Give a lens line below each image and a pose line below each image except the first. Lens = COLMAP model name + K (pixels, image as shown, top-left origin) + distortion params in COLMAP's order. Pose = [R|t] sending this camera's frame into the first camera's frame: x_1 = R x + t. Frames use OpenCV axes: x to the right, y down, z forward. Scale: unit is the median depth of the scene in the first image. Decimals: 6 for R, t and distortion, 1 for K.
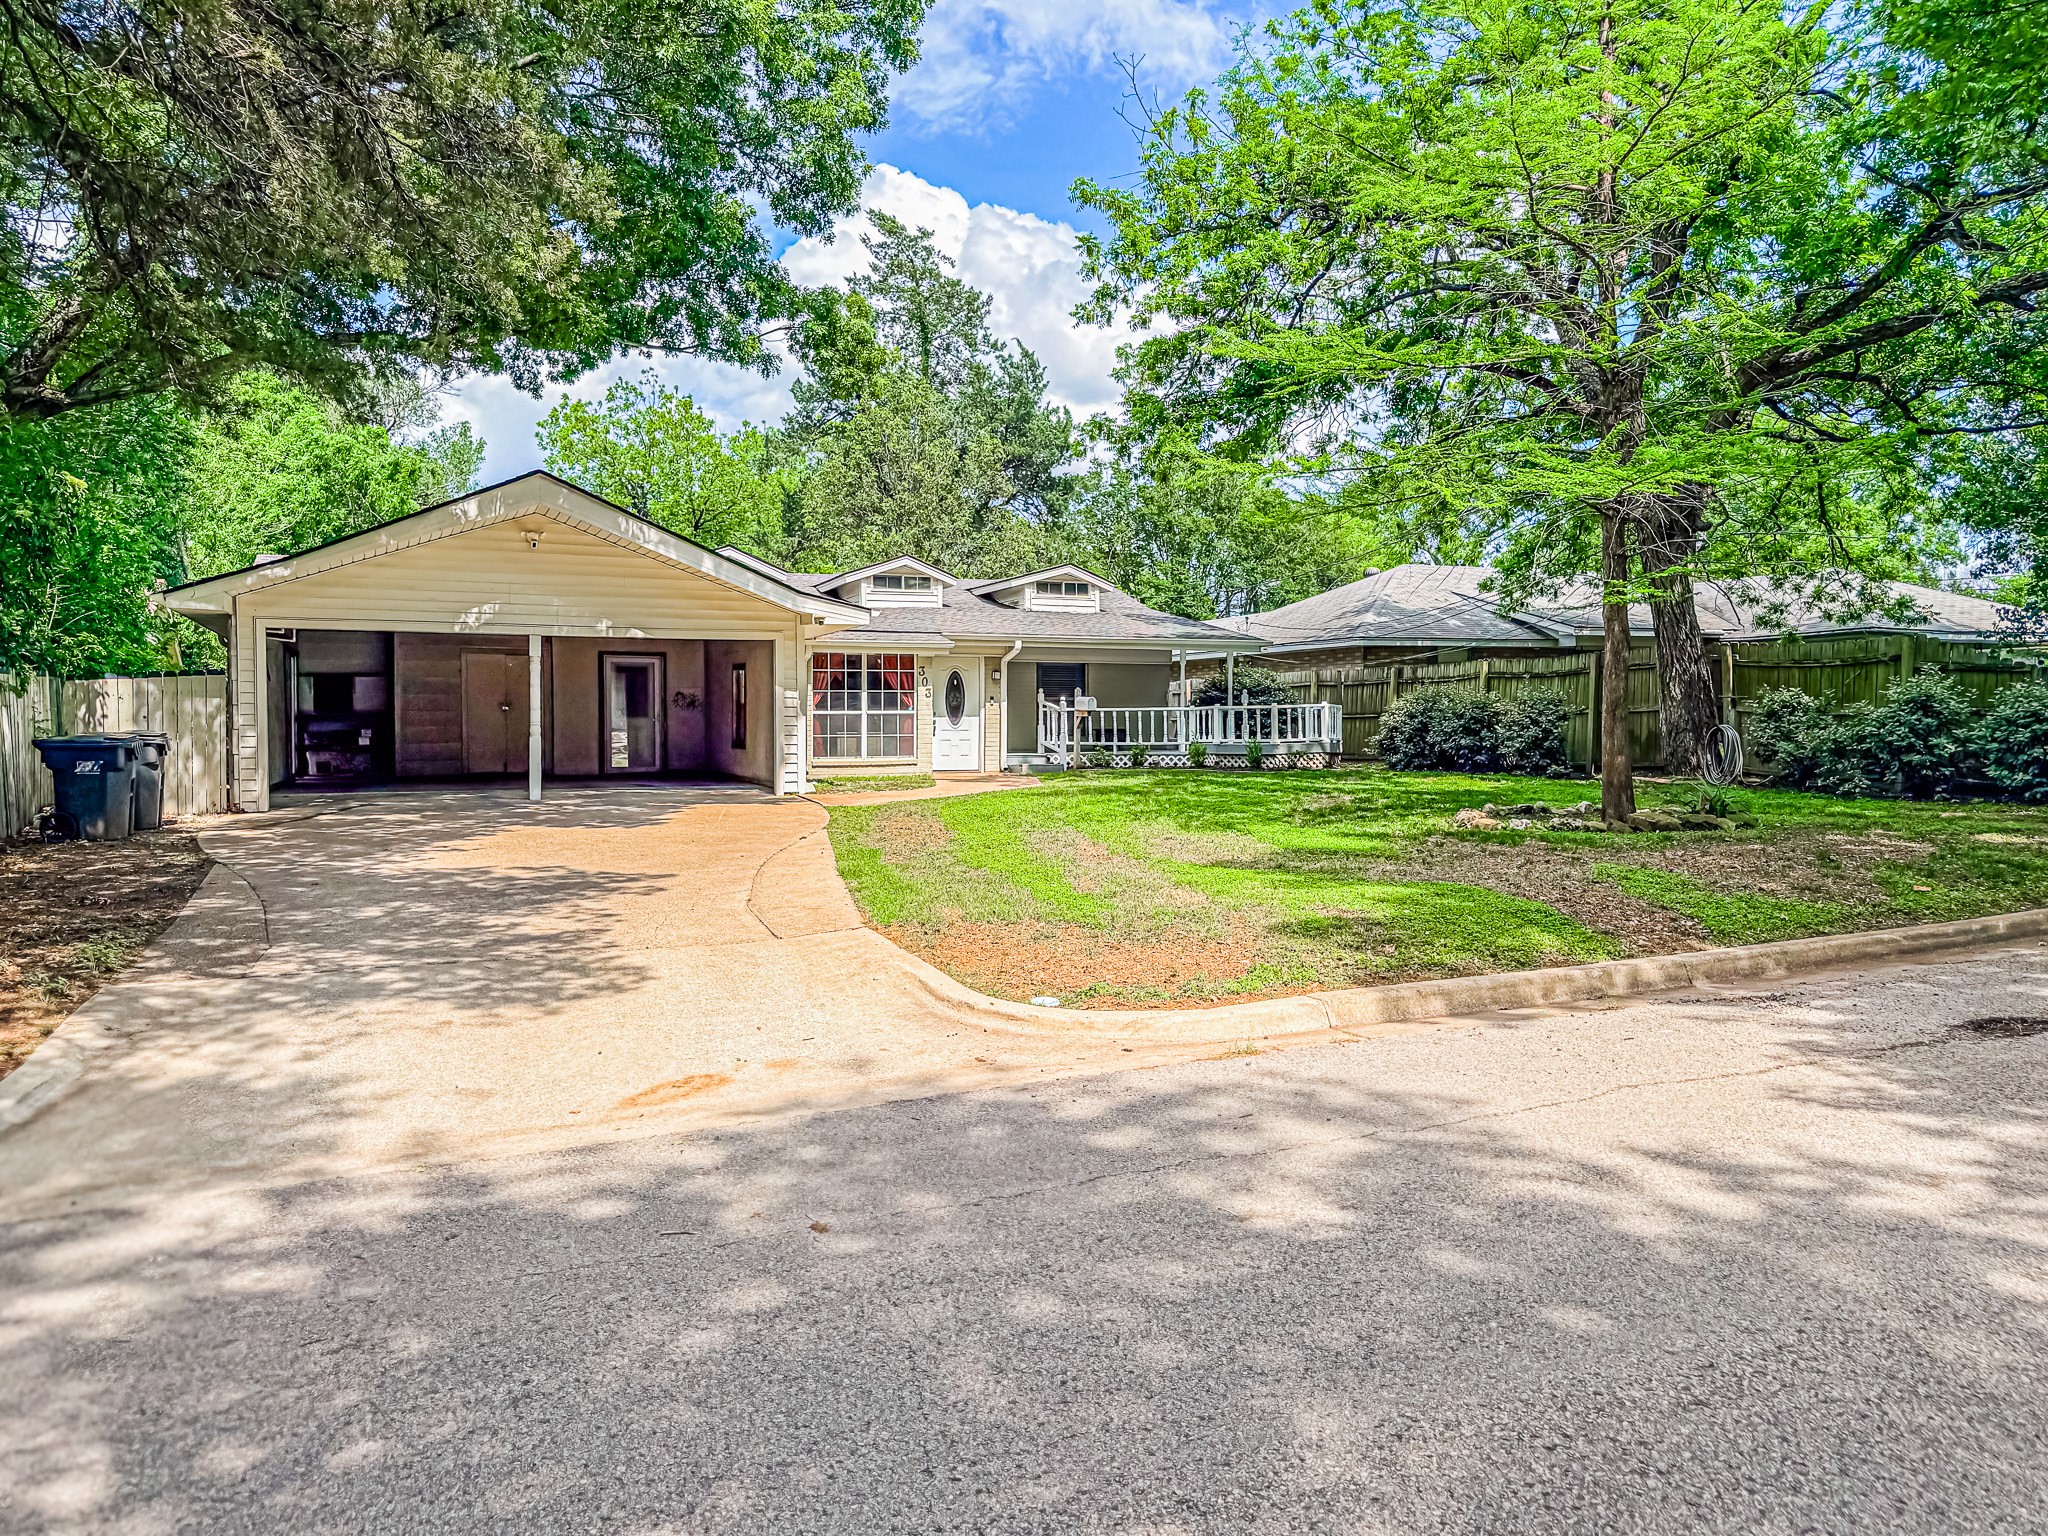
lens RADIAL K [[1452.9, 0, 1023.9], [0, 1452.9, 766.4], [0, 0, 1]] dist [0.056104, -0.056455]
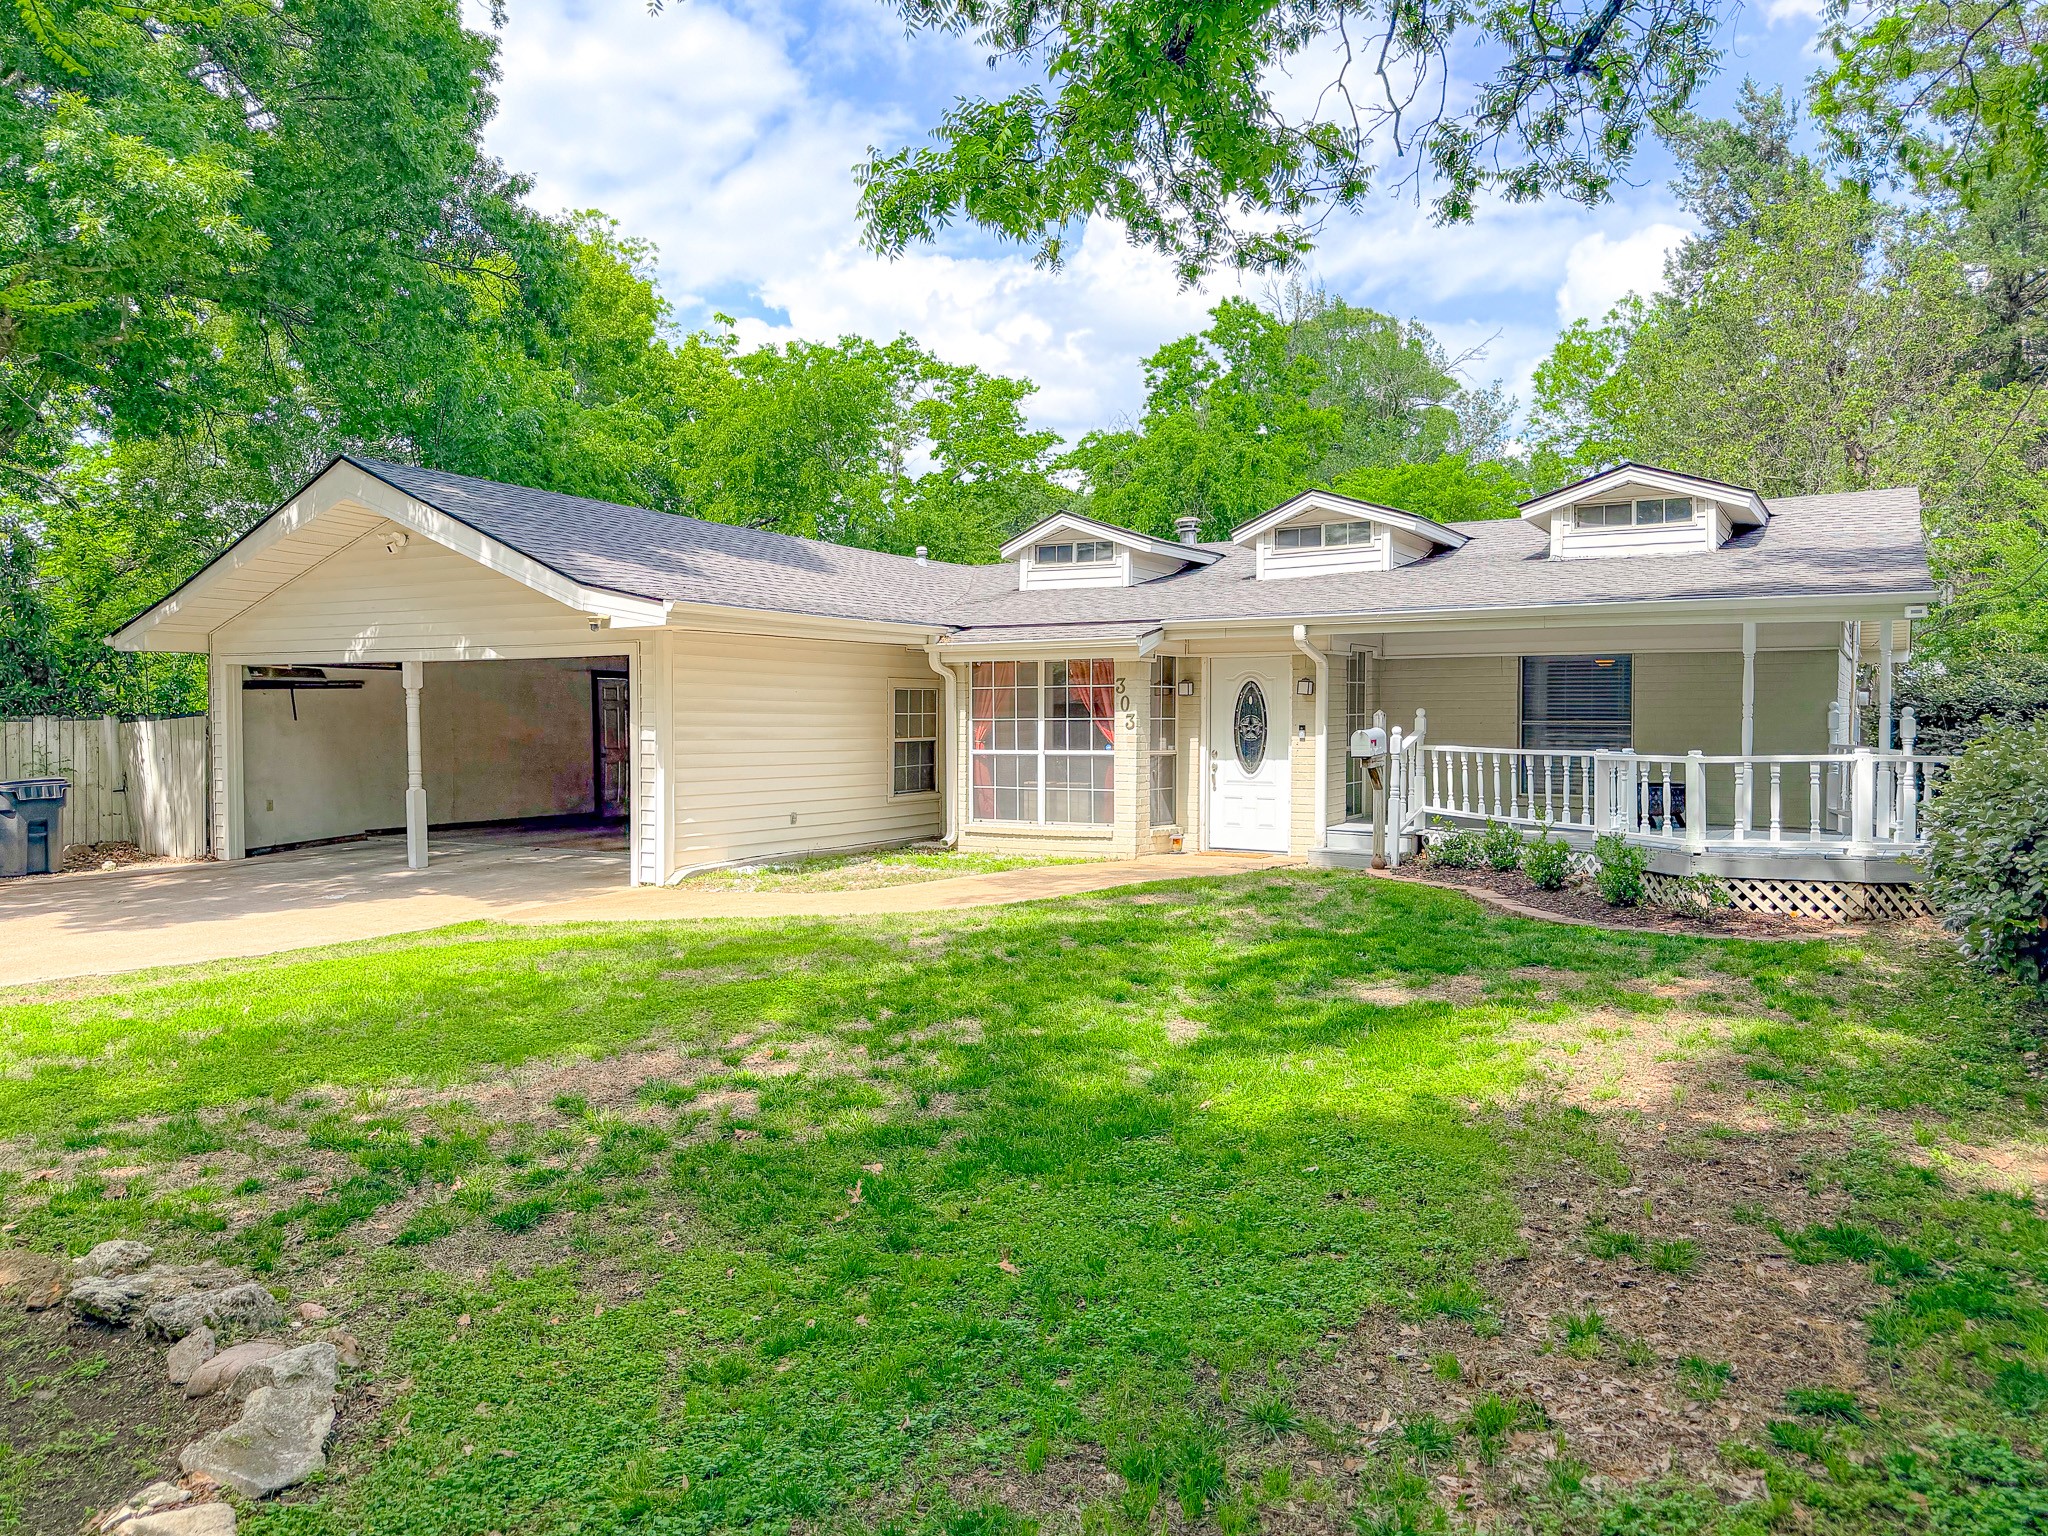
lens RADIAL K [[1452.9, 0, 1033.4], [0, 1452.9, 766.7], [0, 0, 1]] dist [0.056104, -0.056455]
pose [[0.594966, 0.027918, -0.803266, 0.398516], [-0.021905, 0.999589, 0.018516, -0.042524], [0.803452, 0.006579, 0.595333, 0.618364]]
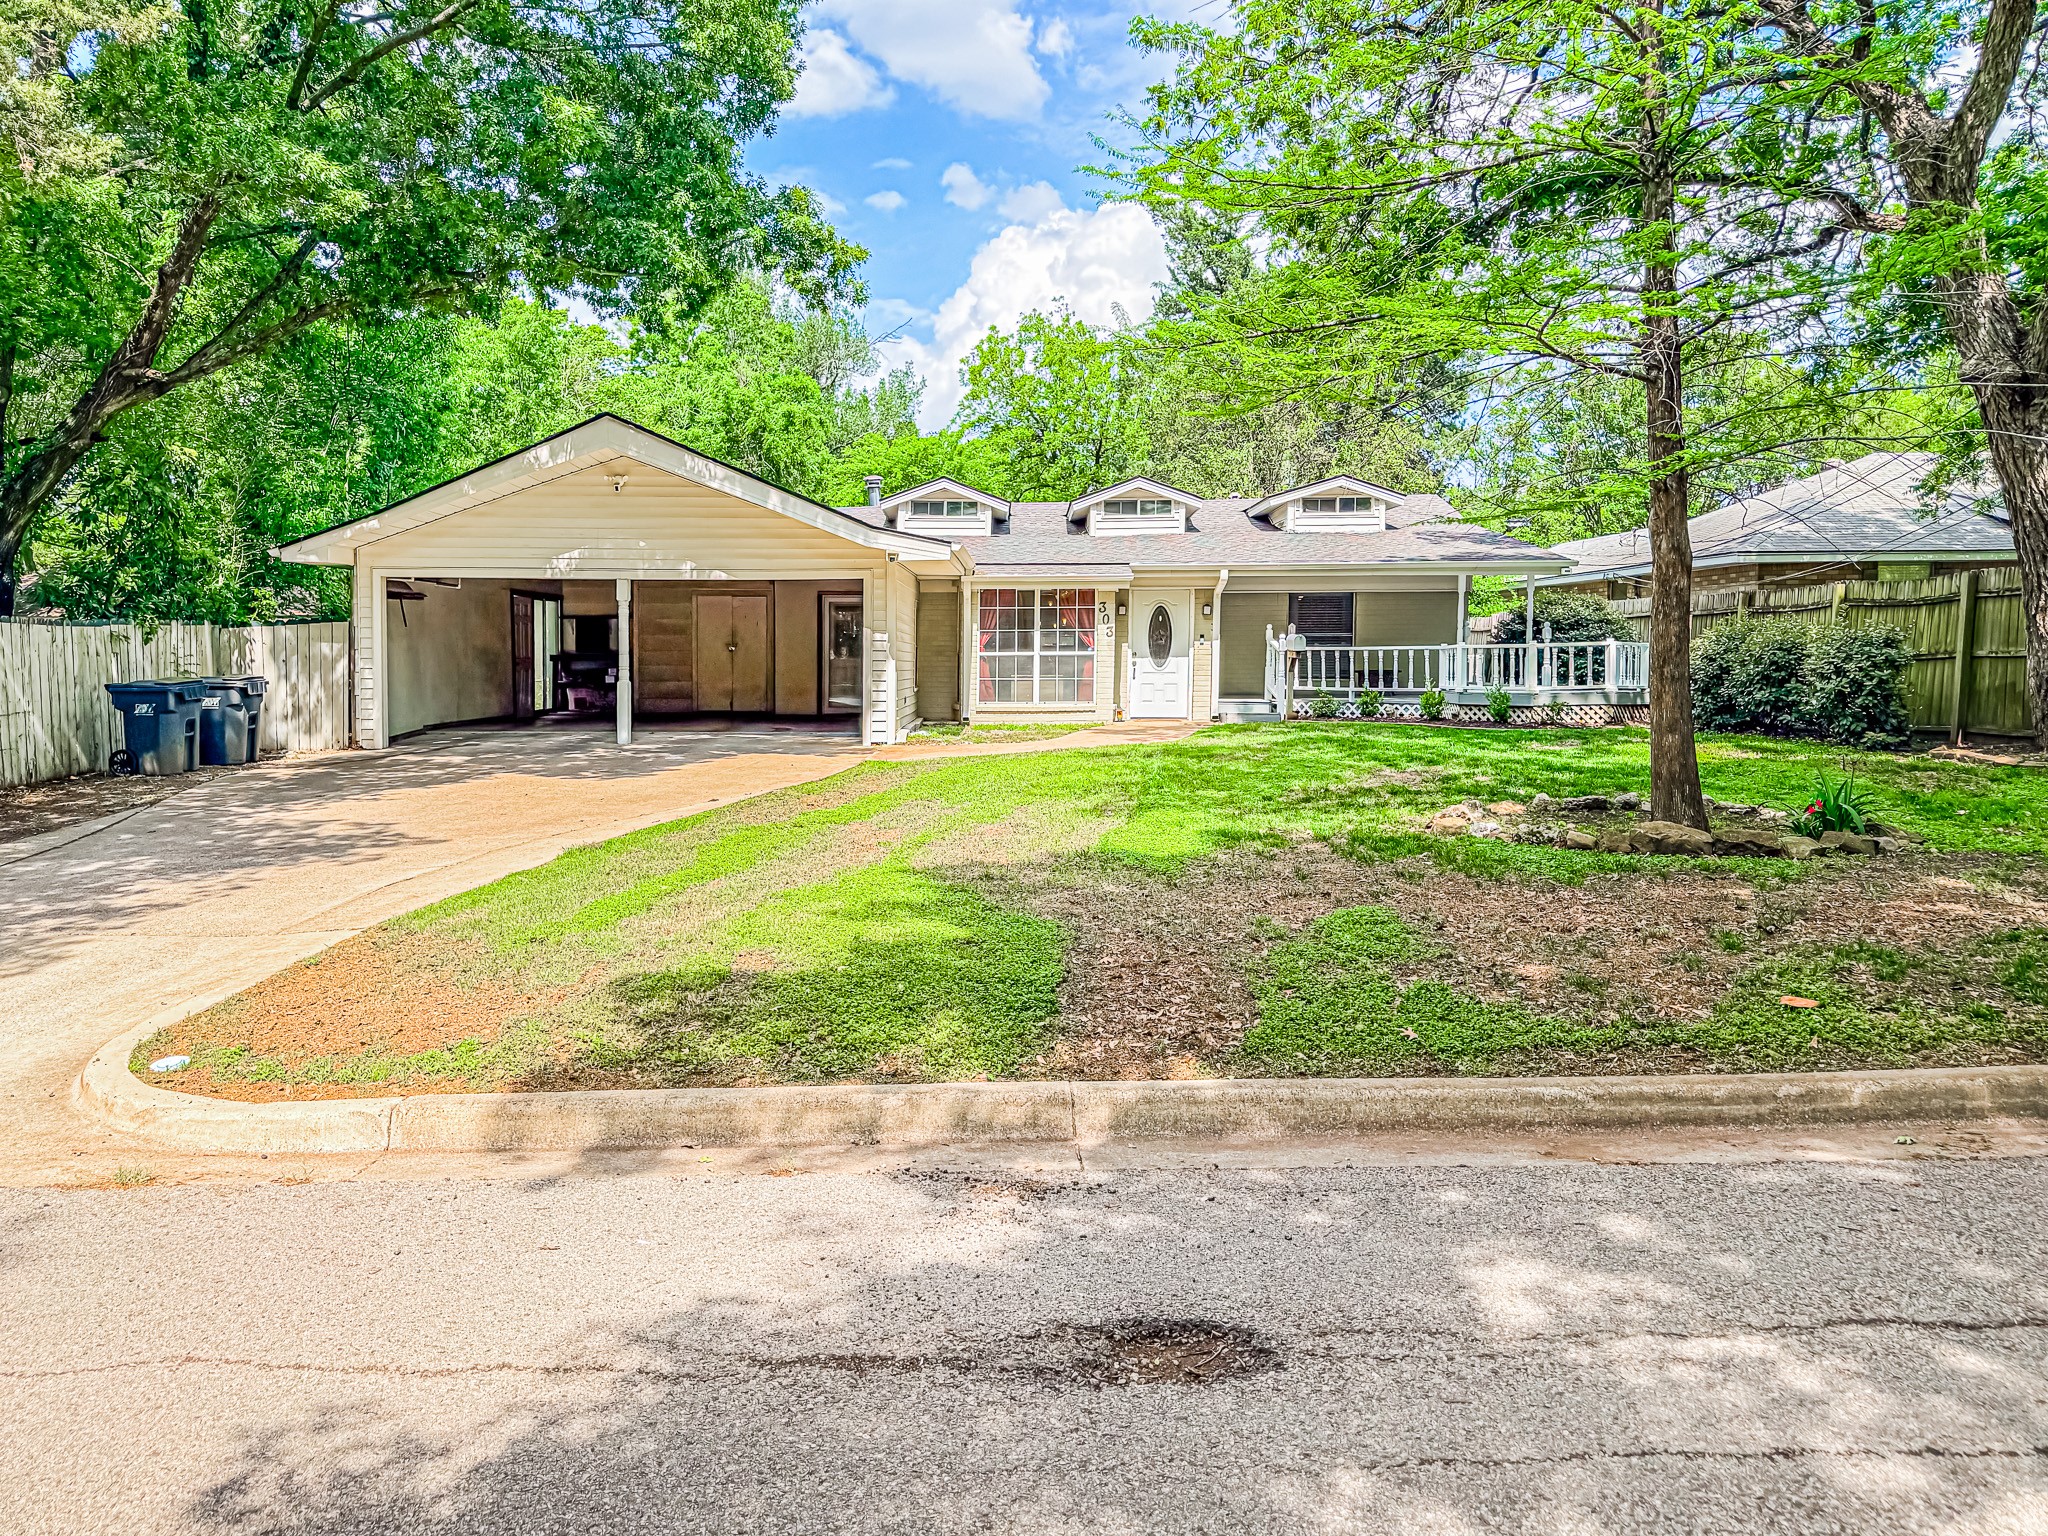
lens RADIAL K [[1452.9, 0, 962.1], [0, 1452.9, 752.5], [0, 0, 1]] dist [0.056104, -0.056455]
pose [[0.905795, 0.030848, -0.422592, 0.235968], [-0.013419, 0.998935, 0.044156, -0.014451], [0.423504, -0.034325, 0.905244, 0.149704]]
